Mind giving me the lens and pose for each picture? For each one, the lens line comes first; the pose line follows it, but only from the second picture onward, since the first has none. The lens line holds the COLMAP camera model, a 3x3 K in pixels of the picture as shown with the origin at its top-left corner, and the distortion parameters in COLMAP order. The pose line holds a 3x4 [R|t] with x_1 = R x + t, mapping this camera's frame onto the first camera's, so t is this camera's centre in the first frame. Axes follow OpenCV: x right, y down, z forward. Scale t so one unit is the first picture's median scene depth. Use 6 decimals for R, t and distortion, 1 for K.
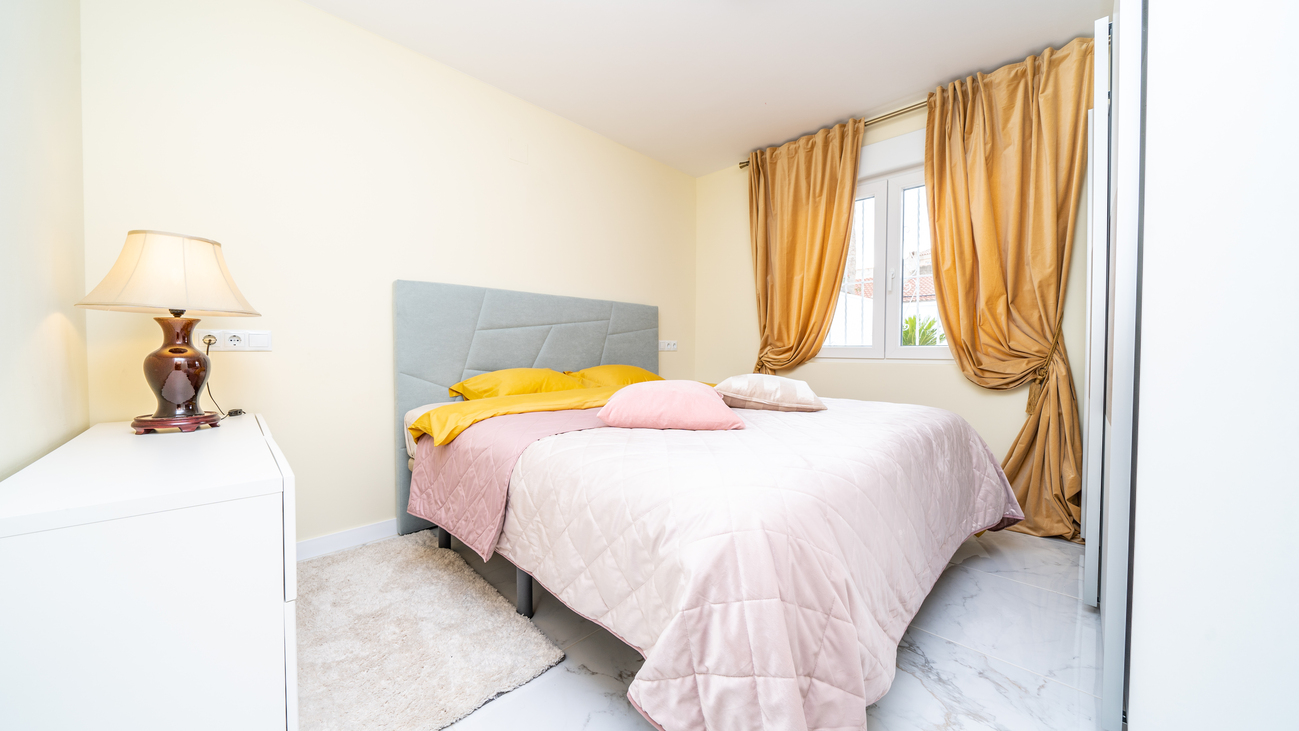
lens RADIAL K [[462.6, 0, 649.5], [0, 462.6, 365.5], [0, 0, 1]] dist [-0.000470, -0.000024]
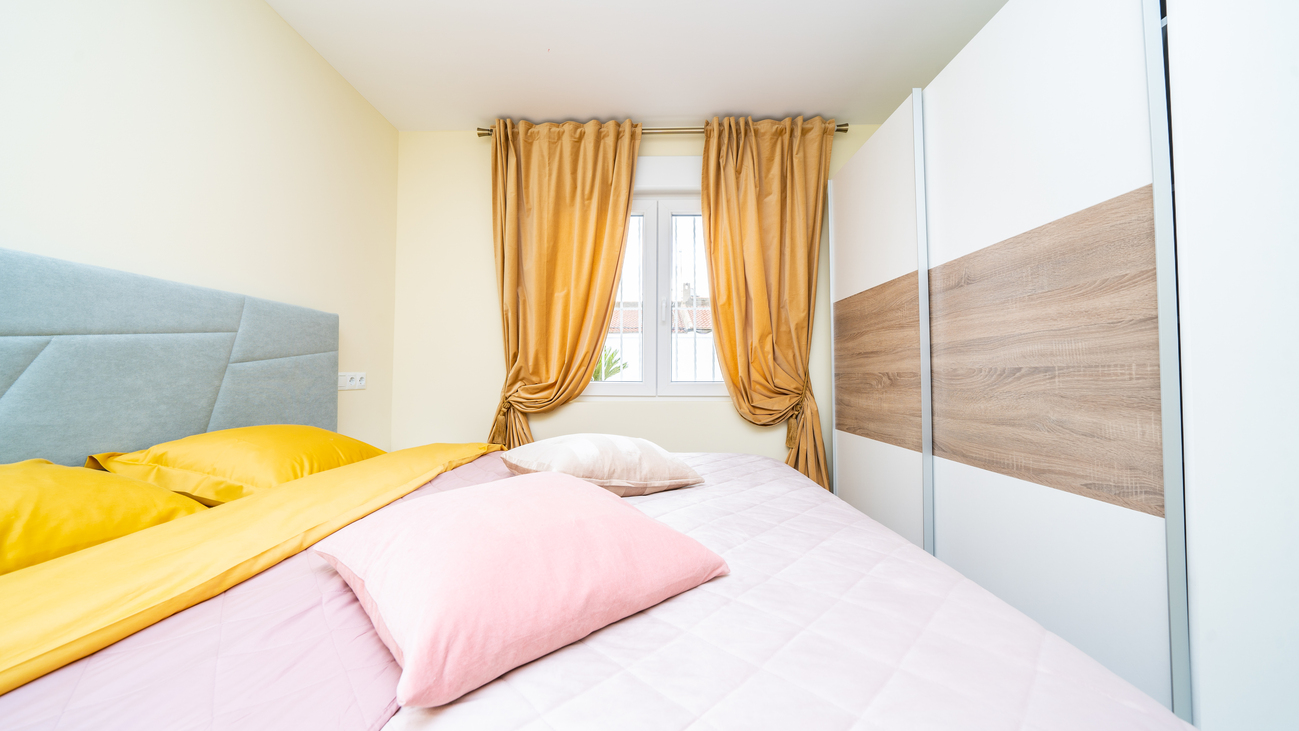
lens RADIAL K [[444.0, 0, 649.5], [0, 444.0, 365.5], [0, 0, 1]] dist [-0.011301, -0.000010]
pose [[0.721845, 0.016326, 0.691862, -0.097823], [0.021366, 0.998719, -0.045859, -0.035398], [-0.691725, 0.047885, 0.720572, 0.393975]]
